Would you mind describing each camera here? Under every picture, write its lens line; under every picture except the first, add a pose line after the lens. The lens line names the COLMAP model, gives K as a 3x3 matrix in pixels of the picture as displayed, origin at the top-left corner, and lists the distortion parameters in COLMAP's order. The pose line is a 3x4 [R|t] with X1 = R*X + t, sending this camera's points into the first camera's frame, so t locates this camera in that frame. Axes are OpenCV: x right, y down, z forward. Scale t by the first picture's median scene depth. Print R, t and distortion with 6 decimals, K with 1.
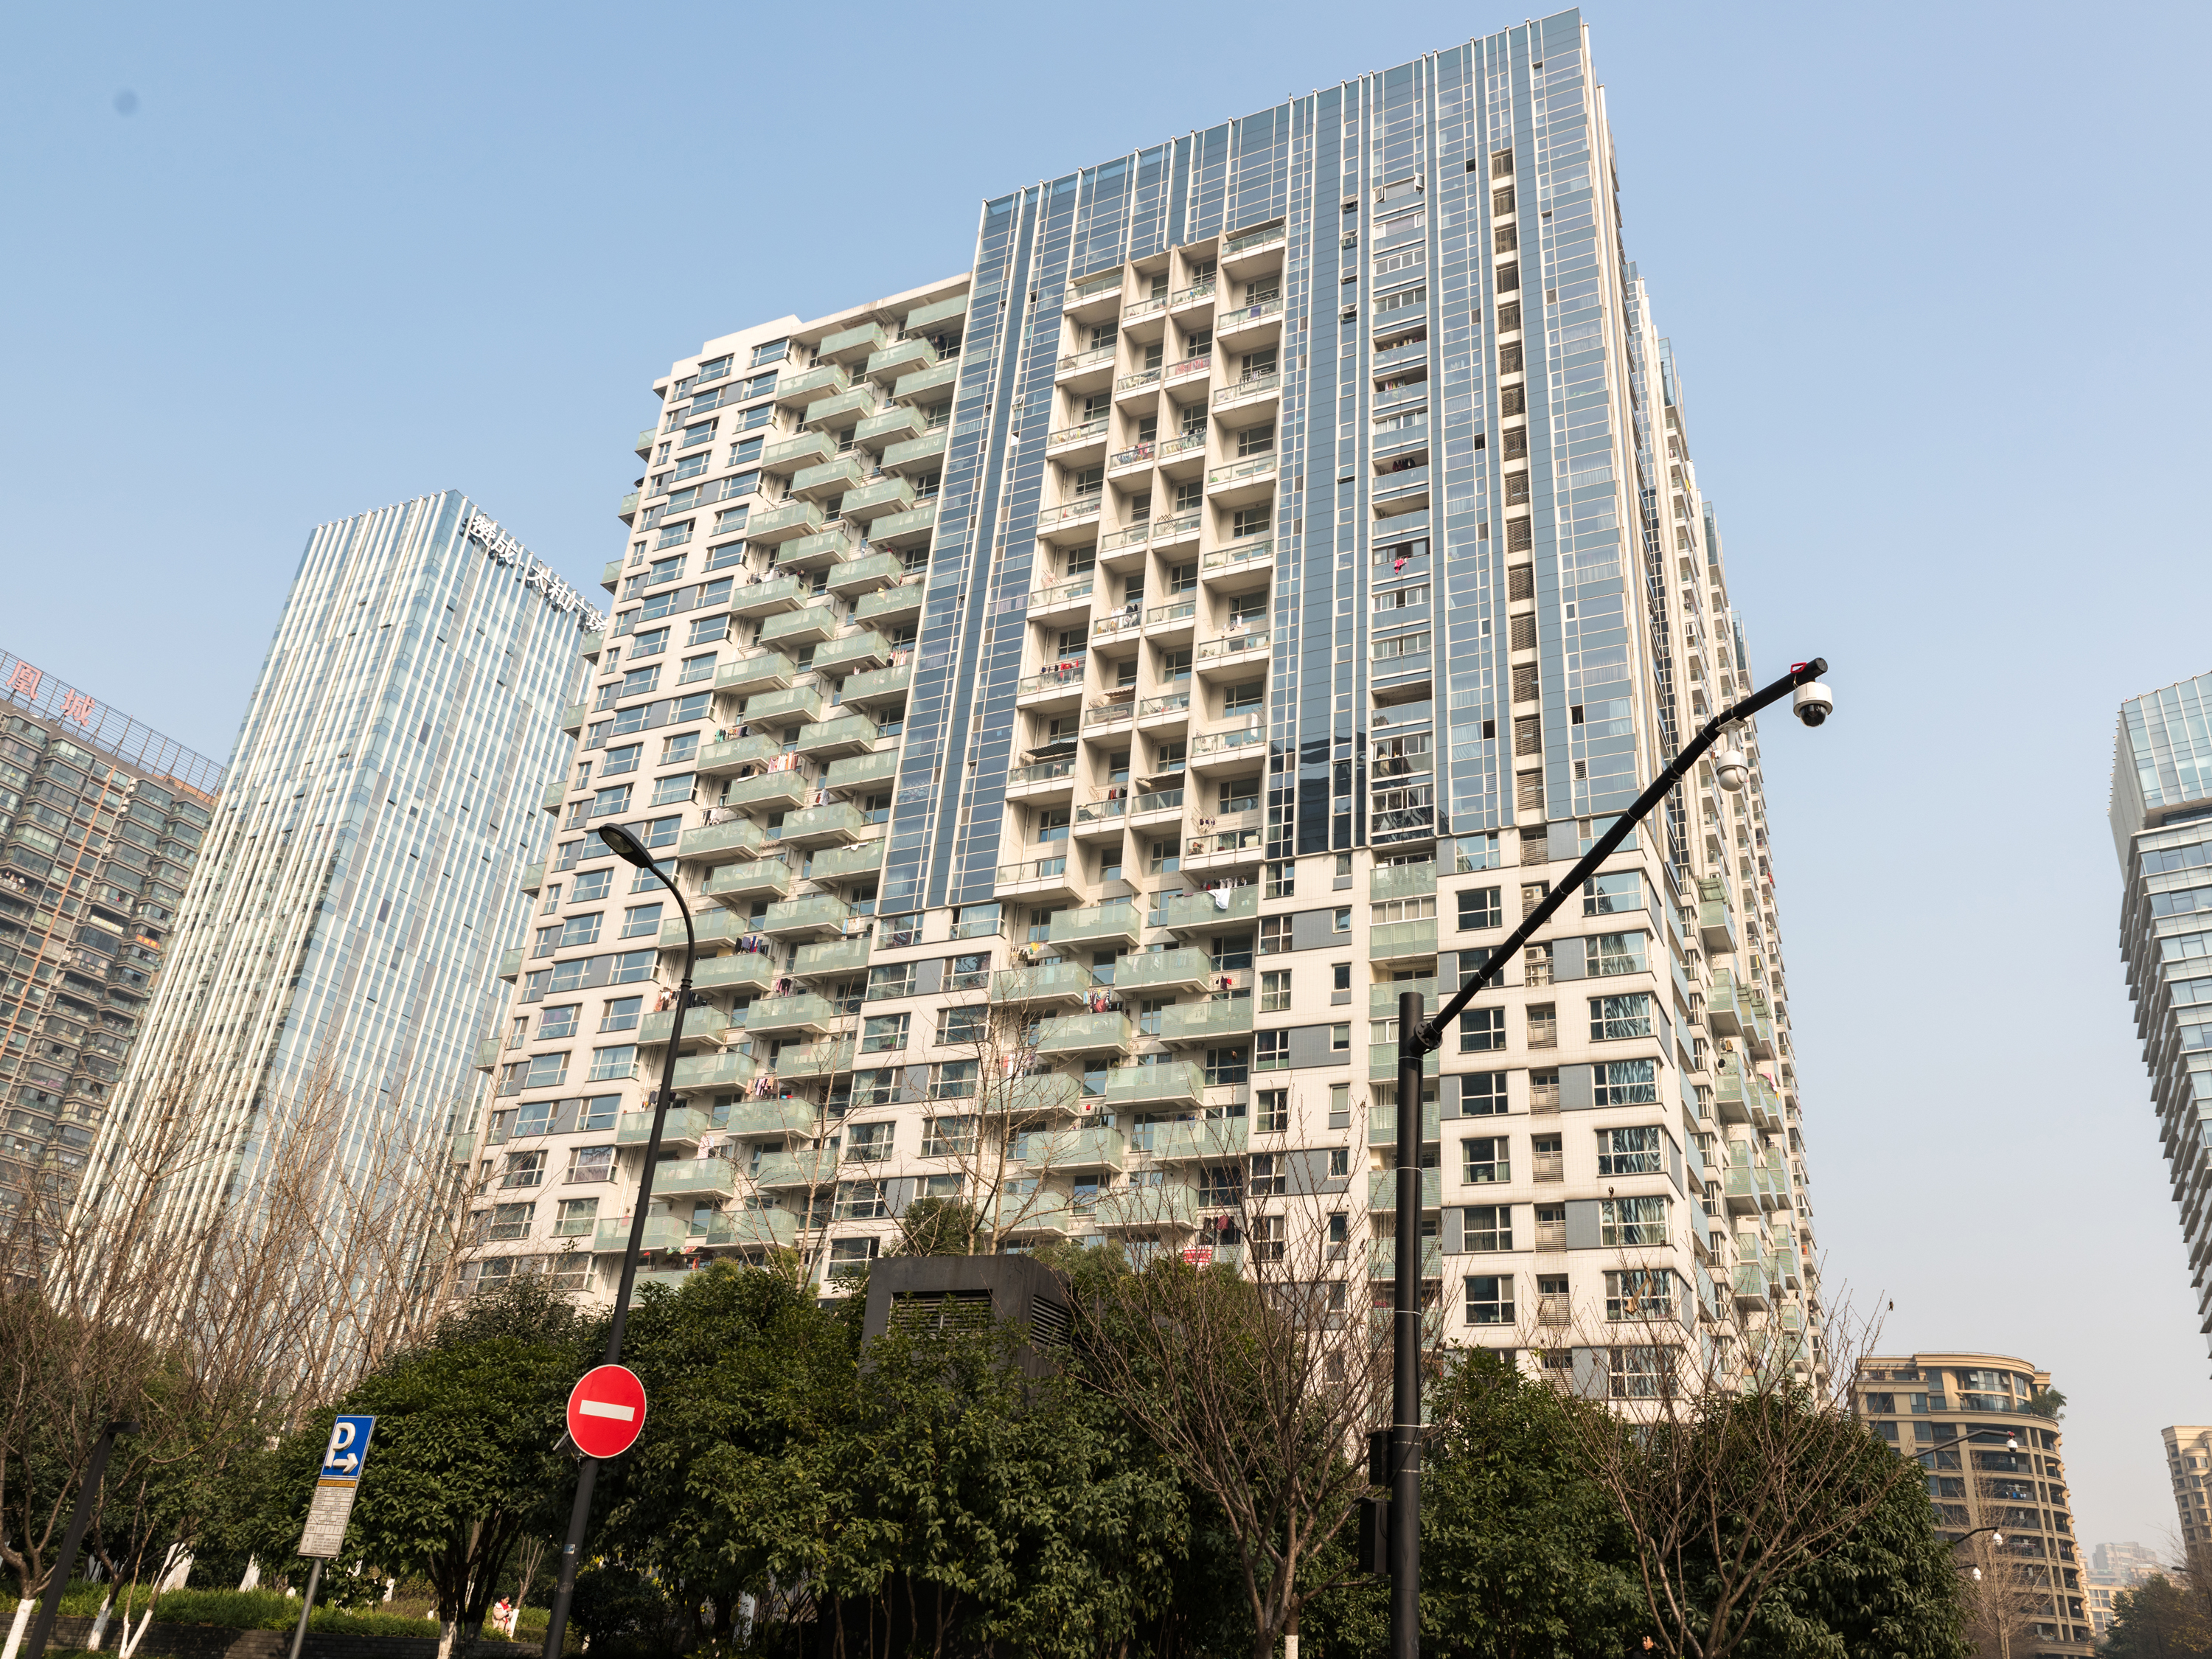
lens RADIAL K [[1625.7, 0, 1121.2], [0, 1625.7, 849.0], [0, 0, 1]] dist [-0.000570, 0.000903]
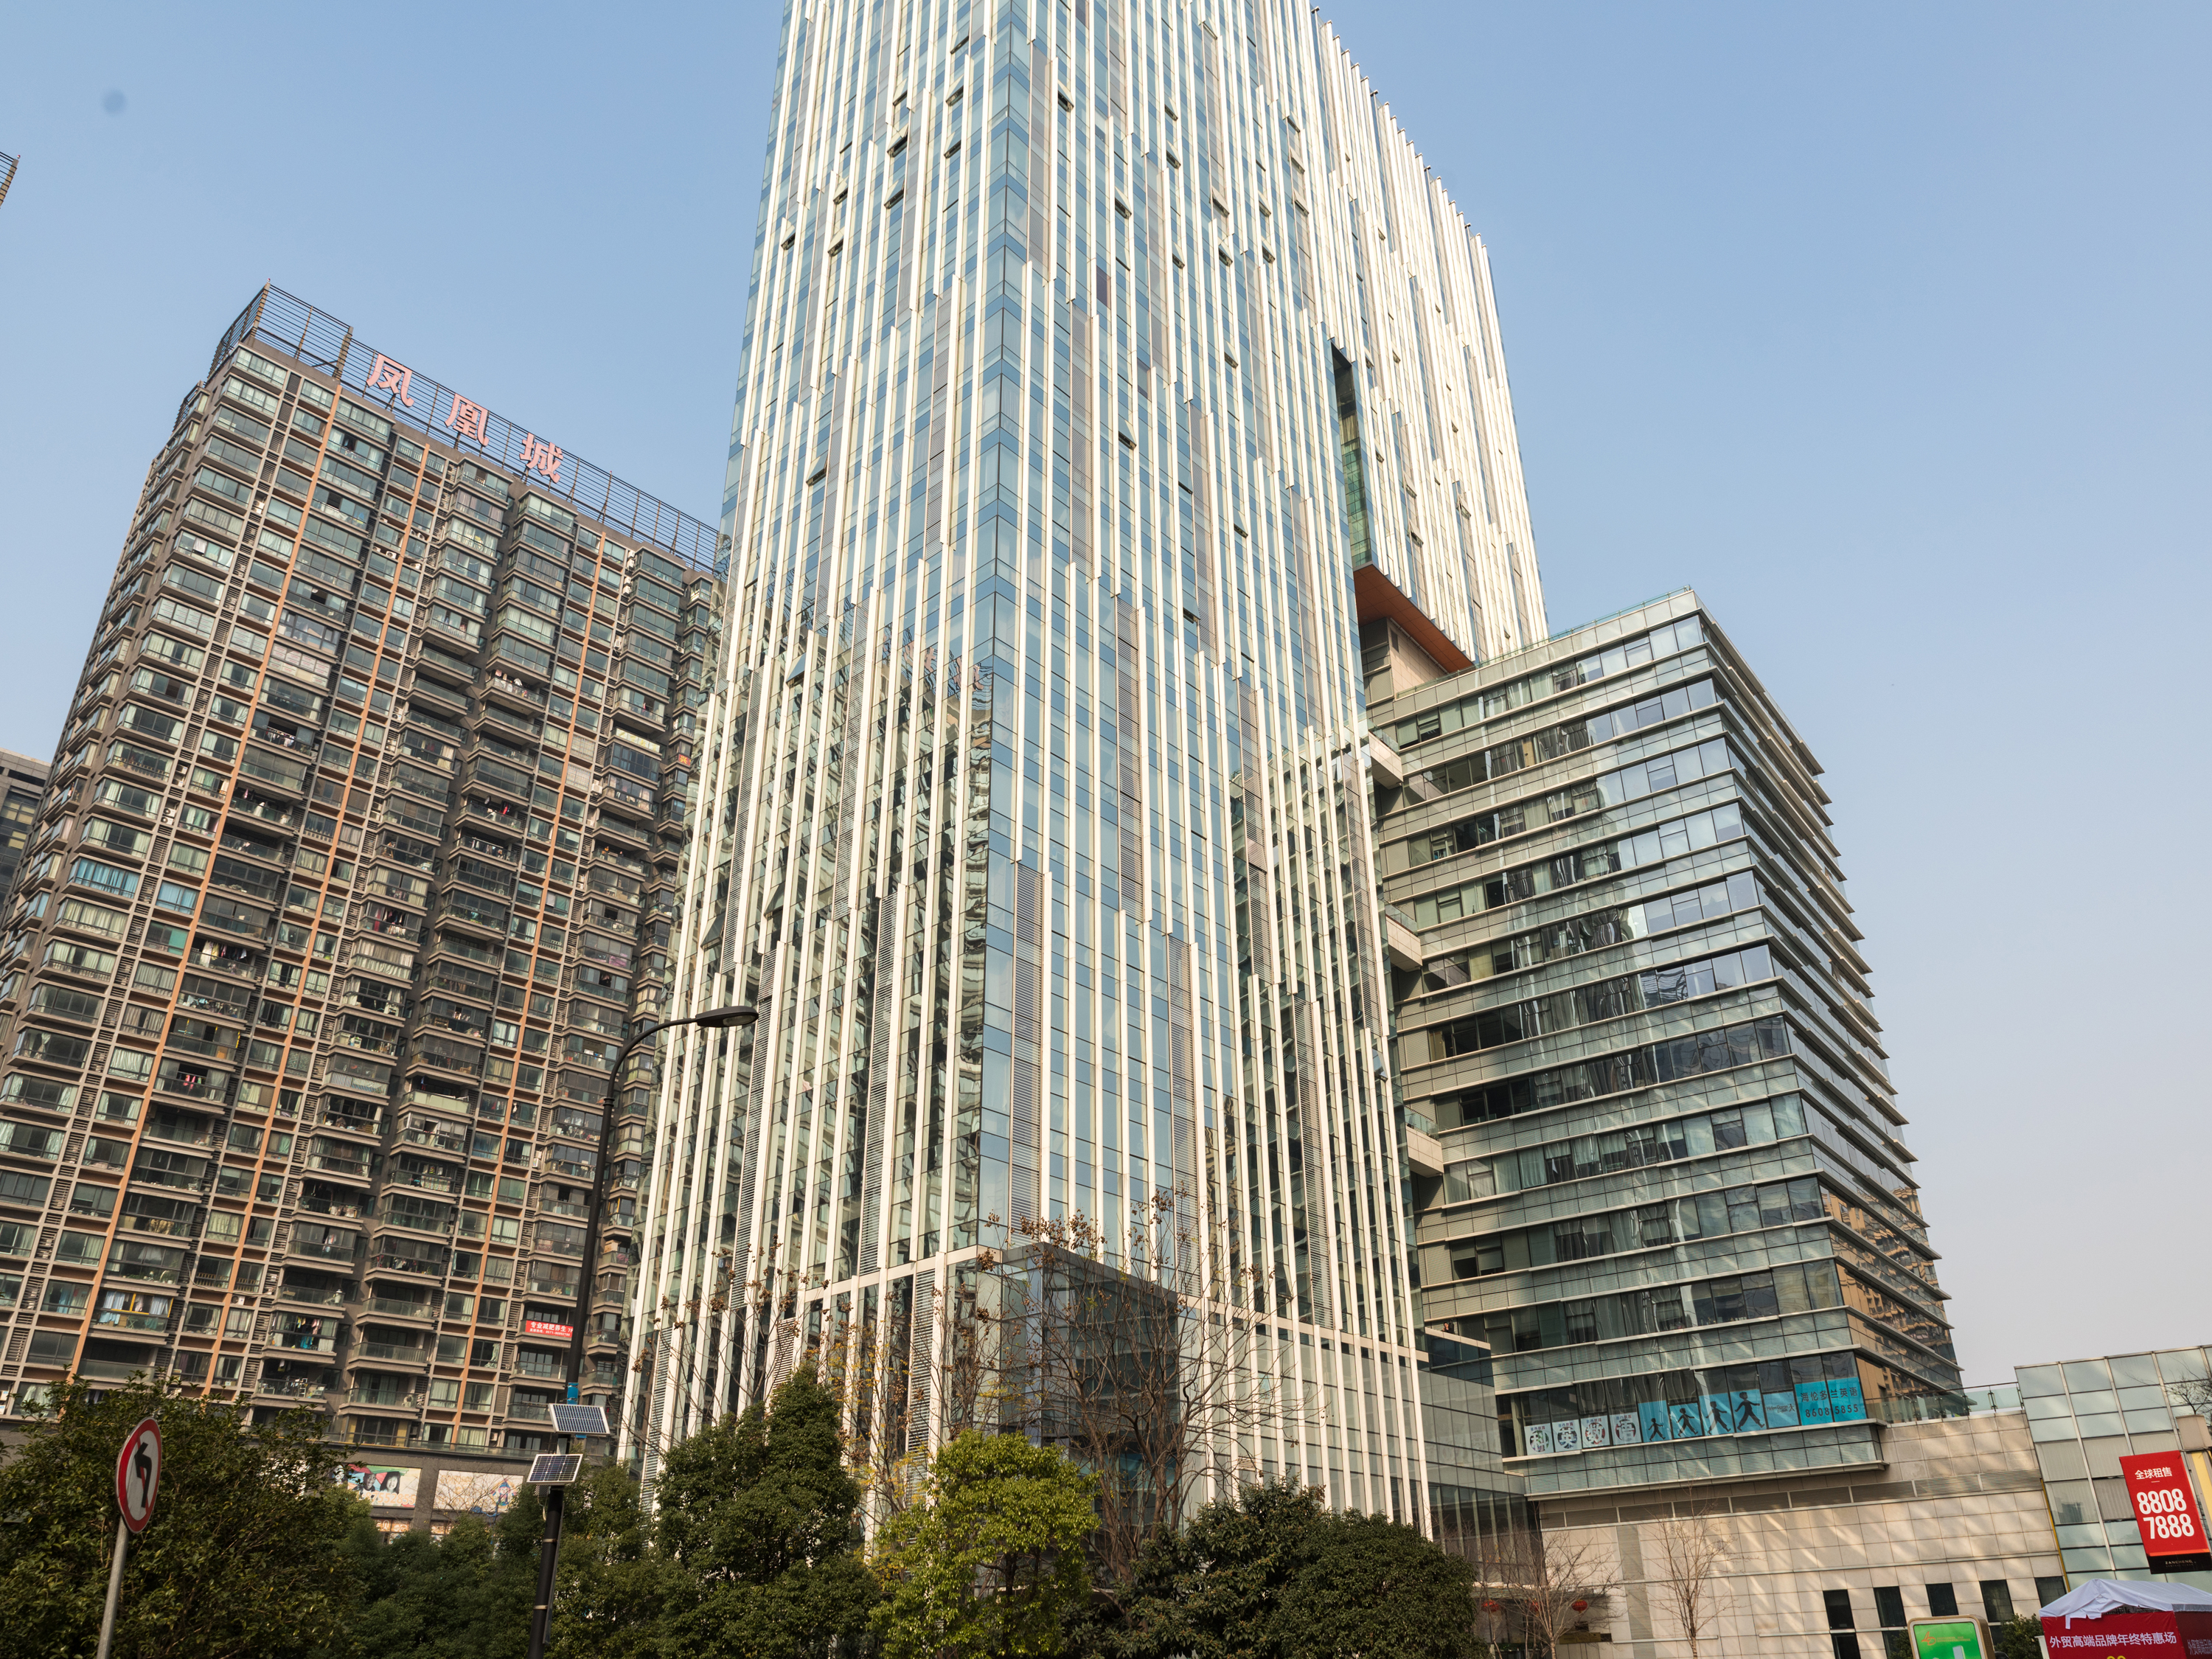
lens RADIAL K [[1625.7, 0, 1121.9], [0, 1625.7, 864.6], [0, 0, 1]] dist [-0.000570, 0.000903]
pose [[0.943782, -0.217872, -0.248611, -0.273846], [0.213344, 0.975924, -0.045357, 0.179585], [0.252507, -0.010233, 0.967541, 0.387621]]
